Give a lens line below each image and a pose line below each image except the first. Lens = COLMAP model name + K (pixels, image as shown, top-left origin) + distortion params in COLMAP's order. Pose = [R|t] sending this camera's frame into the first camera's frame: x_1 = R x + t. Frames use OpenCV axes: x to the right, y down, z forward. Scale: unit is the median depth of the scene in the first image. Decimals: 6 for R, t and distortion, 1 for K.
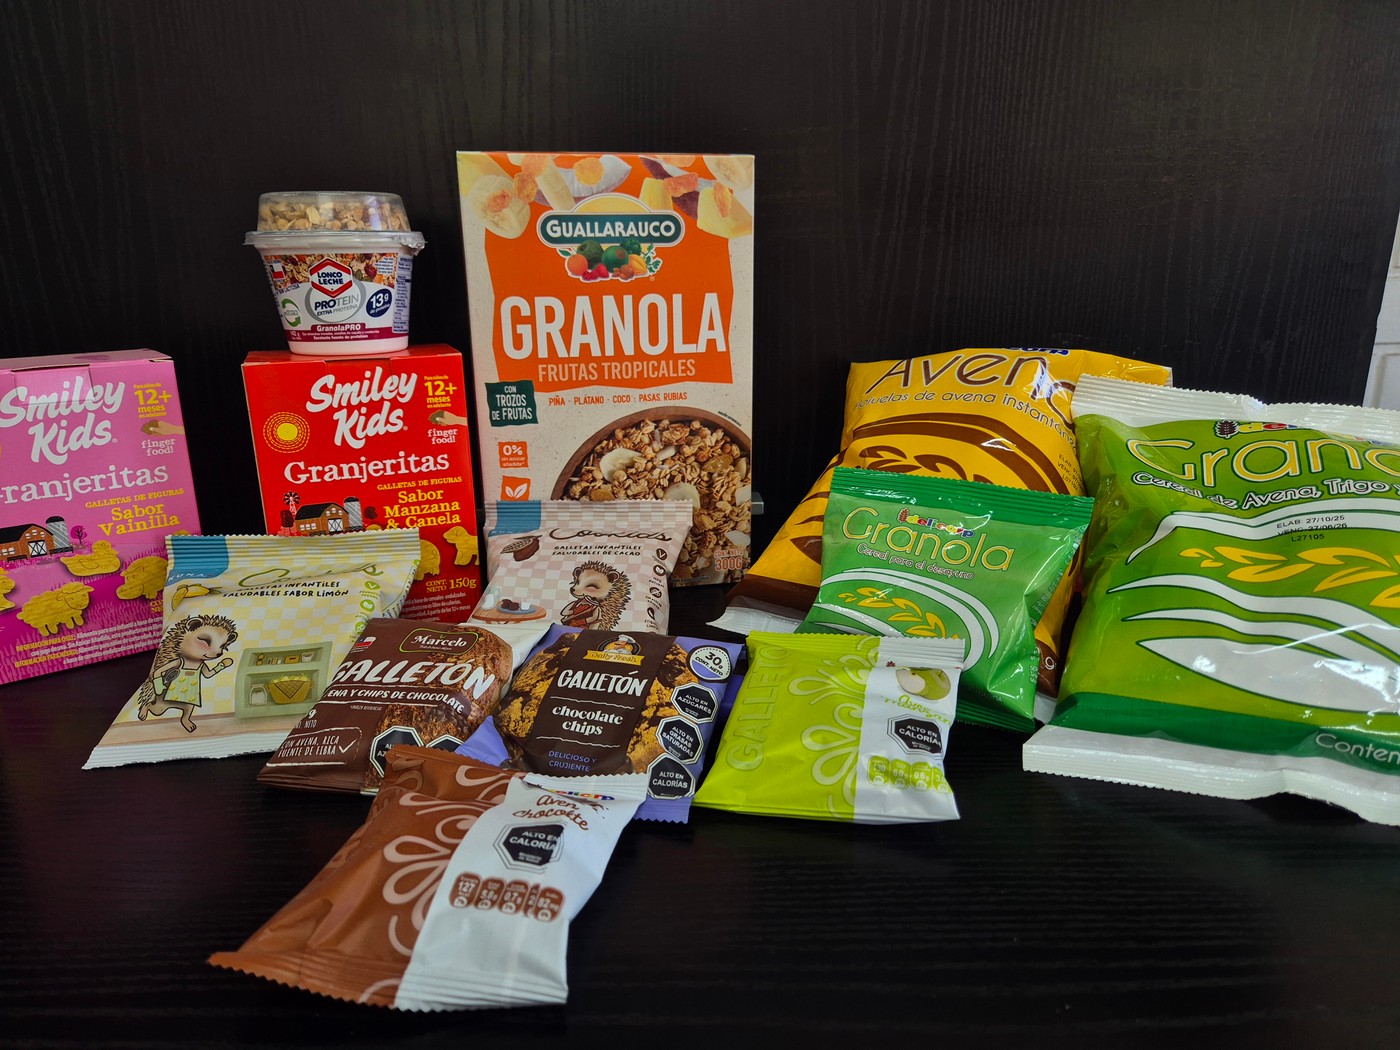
lens RADIAL K [[967.8, 0, 710.8], [0, 967.8, 531.0], [0, 0, 1]] dist [0.038013, -0.054405]
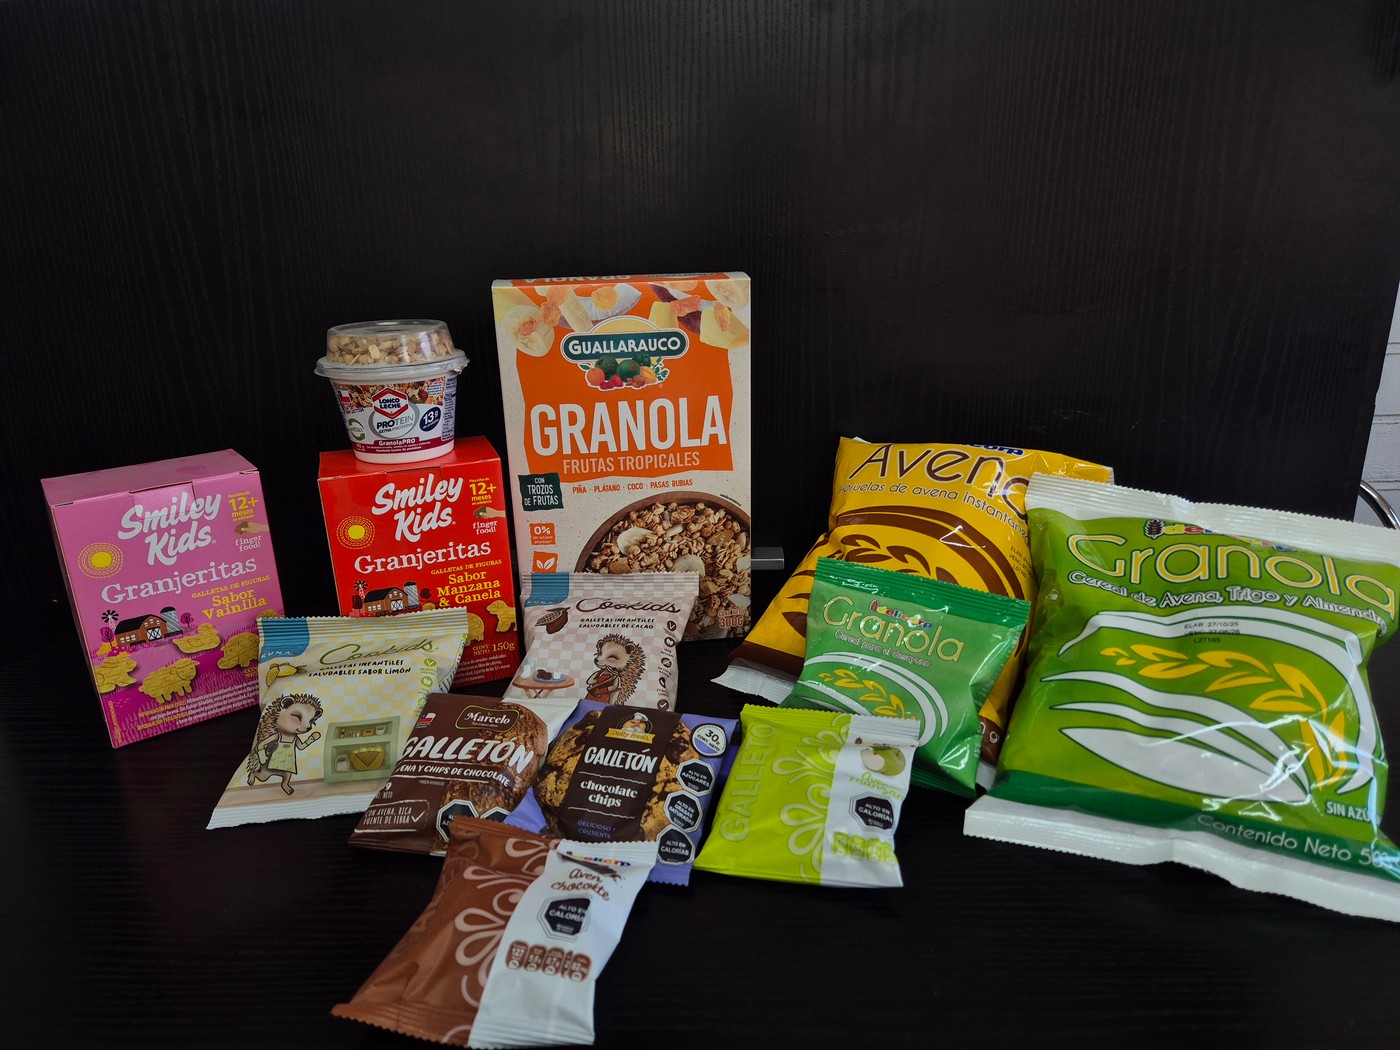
lens RADIAL K [[967.8, 0, 707.3], [0, 967.8, 520.0], [0, 0, 1]] dist [0.038013, -0.054405]
pose [[0.999554, -0.004592, -0.029521, 0.031410], [0.006068, 0.998724, 0.050126, -0.184685], [0.029253, -0.050282, 0.998307, -0.184792]]
